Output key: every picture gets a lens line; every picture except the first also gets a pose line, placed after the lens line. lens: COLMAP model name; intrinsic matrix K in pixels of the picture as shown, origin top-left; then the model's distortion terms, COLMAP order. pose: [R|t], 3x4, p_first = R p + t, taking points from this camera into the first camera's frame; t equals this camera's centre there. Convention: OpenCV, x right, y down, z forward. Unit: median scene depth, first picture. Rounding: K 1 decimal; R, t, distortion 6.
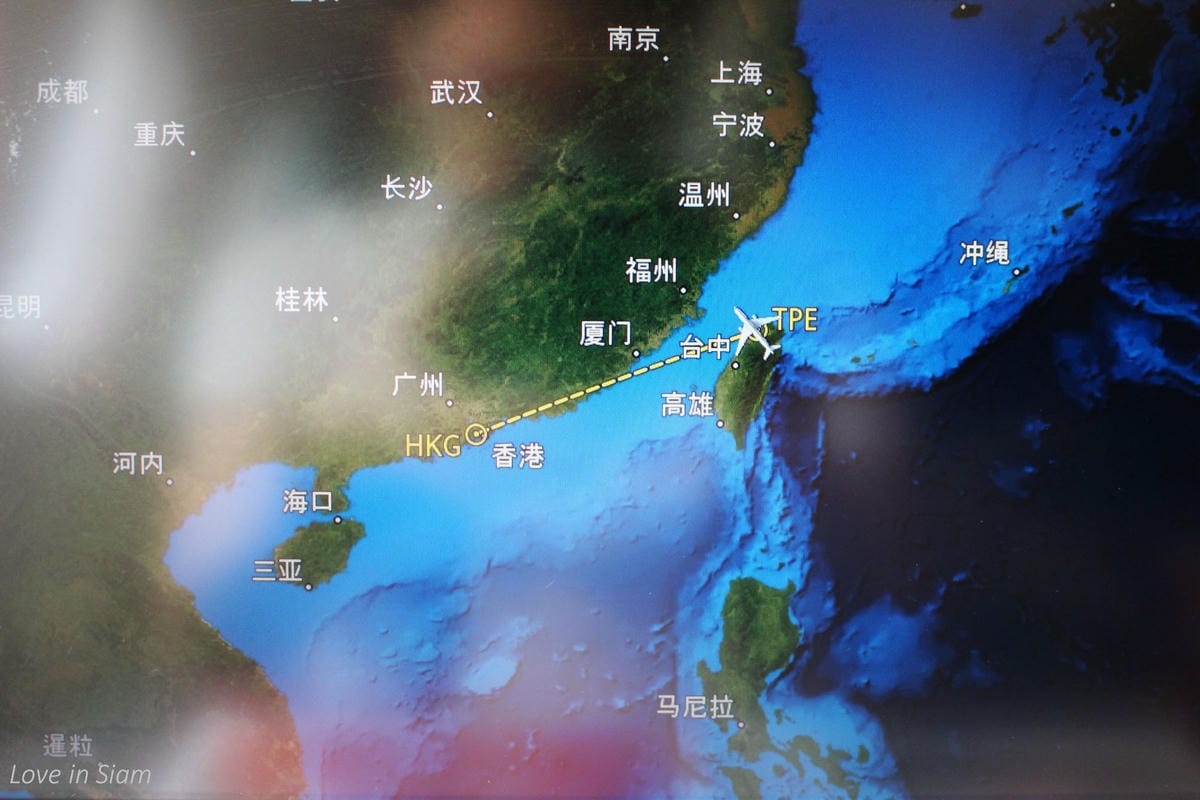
lens RADIAL K [[1004.5, 0, 595.3], [0, 1004.5, 394.6], [0, 0, 1]] dist [0.010868, 0.001147]
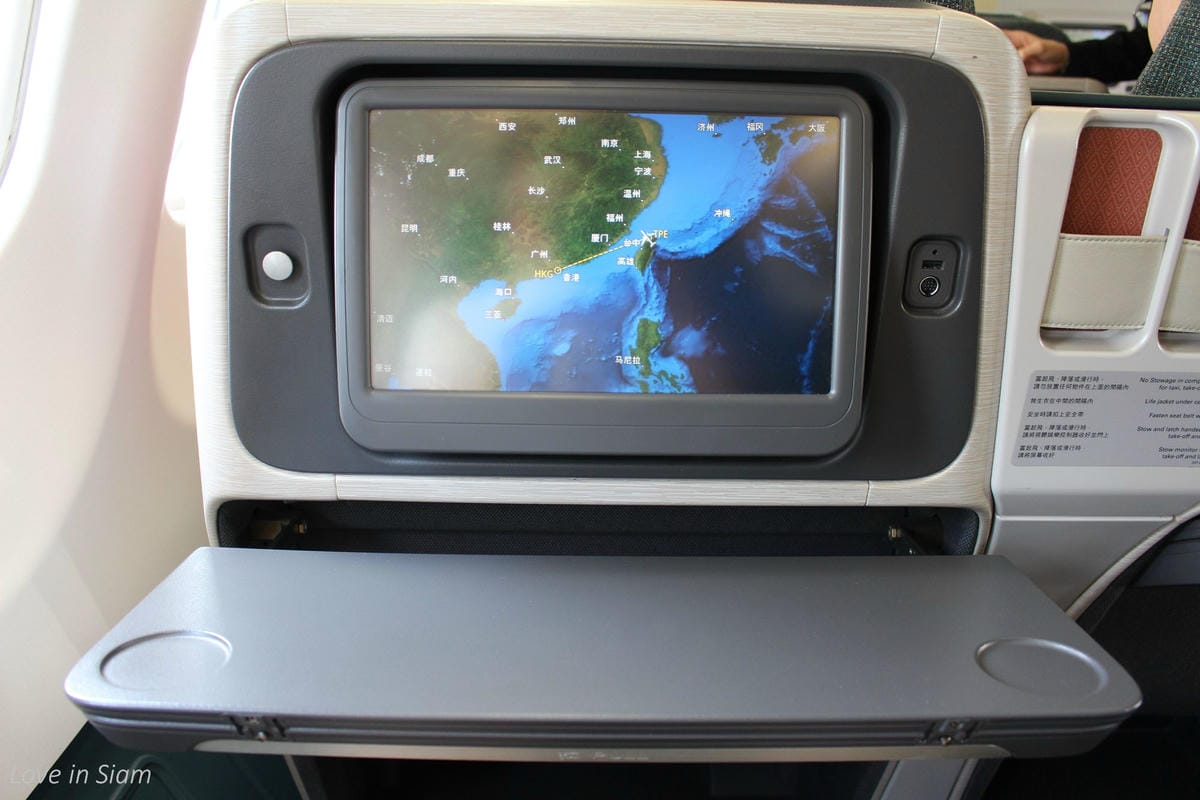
lens RADIAL K [[1023.8, 0, 605.1], [0, 1023.8, 405.4], [0, 0, 1]] dist [0.013890, 0.000322]
pose [[0.999960, 0.008638, -0.002467, 0.038770], [-0.008606, 0.999880, 0.012869, 0.412473], [0.002578, -0.012847, 0.999914, -2.159687]]
